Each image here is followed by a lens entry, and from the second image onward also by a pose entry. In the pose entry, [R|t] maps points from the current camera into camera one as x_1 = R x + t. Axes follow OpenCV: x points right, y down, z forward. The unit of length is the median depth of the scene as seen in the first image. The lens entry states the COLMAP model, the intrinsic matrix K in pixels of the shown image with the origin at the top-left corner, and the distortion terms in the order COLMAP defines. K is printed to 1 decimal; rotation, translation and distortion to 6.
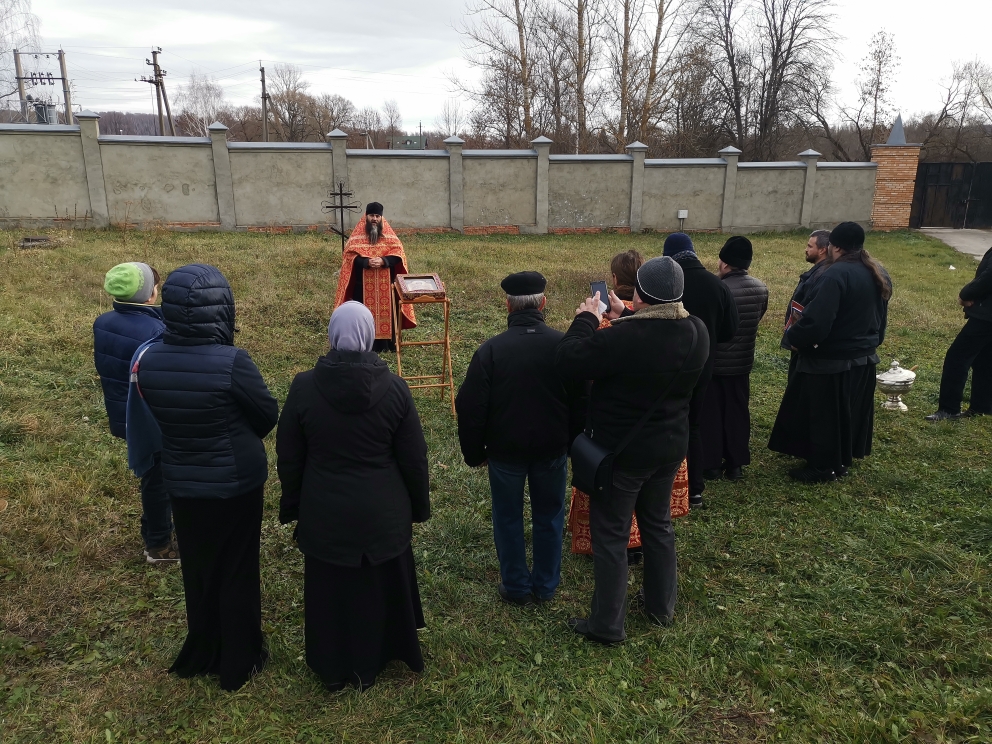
lens RADIAL K [[771.4, 0, 491.5], [0, 771.4, 371.9], [0, 0, 1]] dist [0.063790, -0.031906]
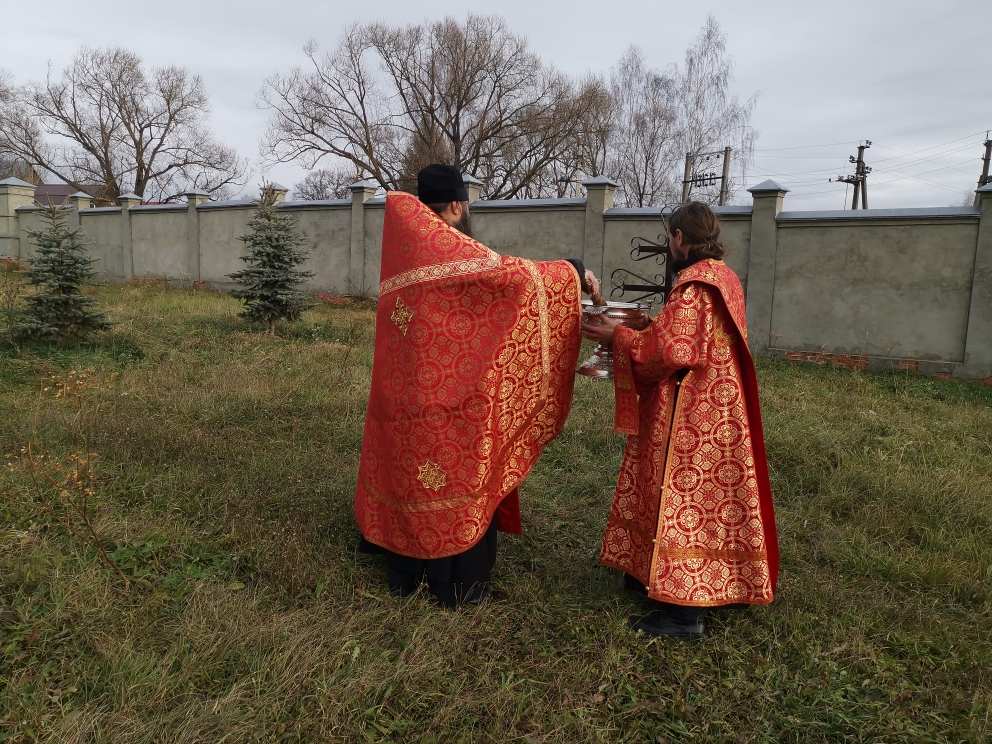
lens RADIAL K [[765.1, 0, 498.7], [0, 765.1, 360.1], [0, 0, 1]] dist [0.056164, -0.039167]
pose [[0.609687, 0.108335, -0.785204, 0.009043], [-0.242700, 0.968551, -0.054817, -0.093483], [0.754572, 0.223991, 0.616806, 0.471204]]
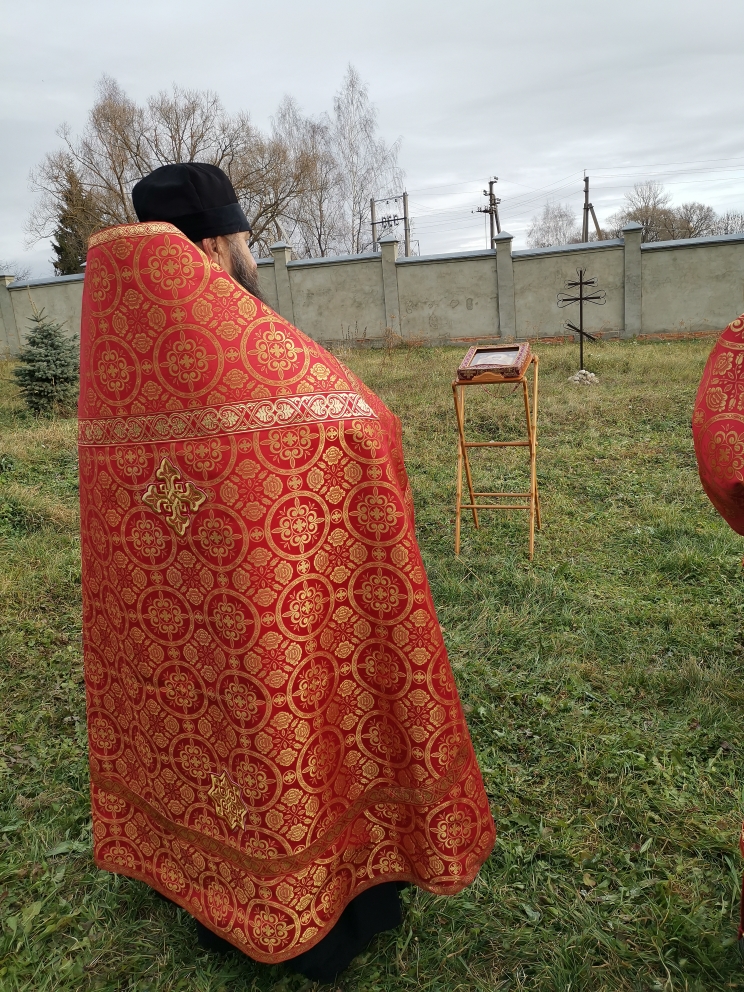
lens RADIAL K [[765.1, 0, 370.0], [0, 765.1, 502.3], [0, 0, 1]] dist [0.056164, -0.039167]
pose [[0.832799, 0.070294, -0.549094, 0.056370], [-0.066214, 0.997433, 0.027264, 0.000612], [0.549601, 0.013652, 0.835316, 0.108028]]
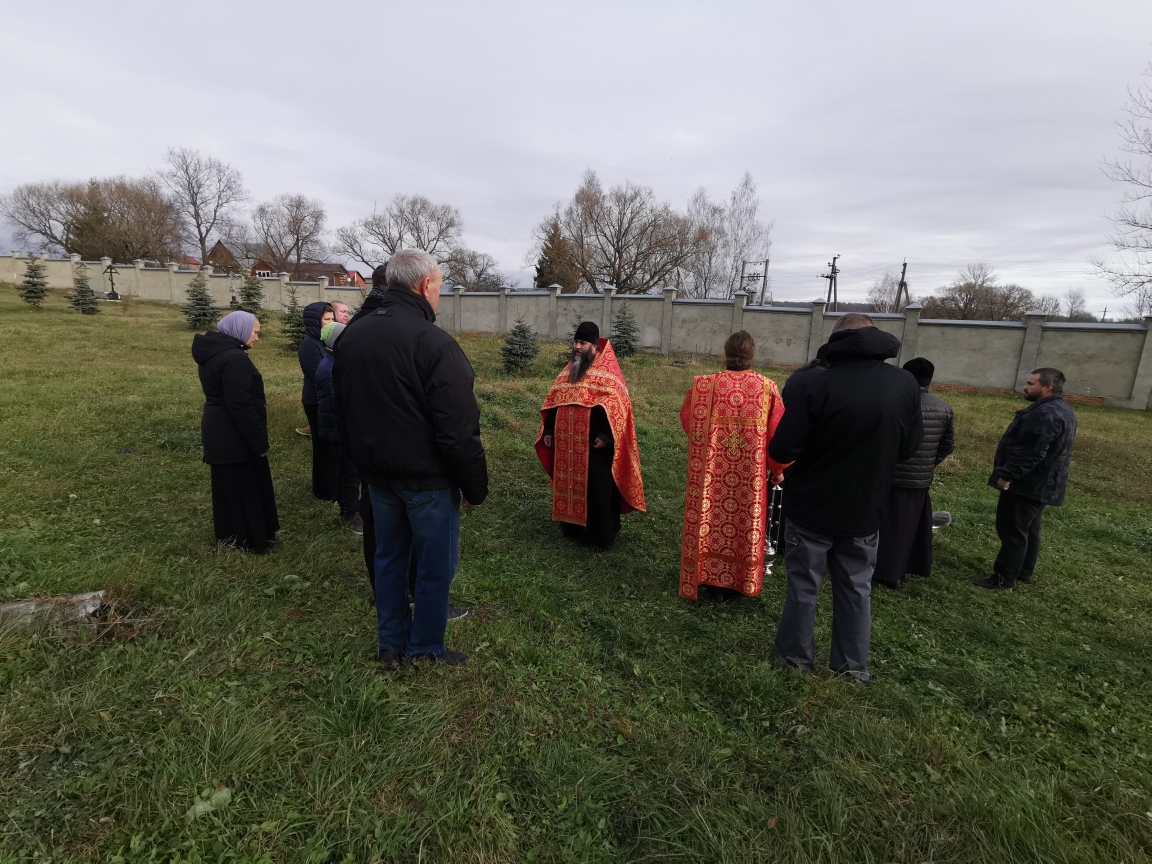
lens RADIAL K [[548.1, 0, 576.0], [0, 548.1, 432.0], [0, 0, 1]] dist [-0.039152, 0.036590]
pose [[0.641789, 0.182389, -0.744877, 0.140525], [-0.245447, 0.969066, 0.025805, 0.002879], [0.726542, 0.166266, 0.666703, 0.046726]]
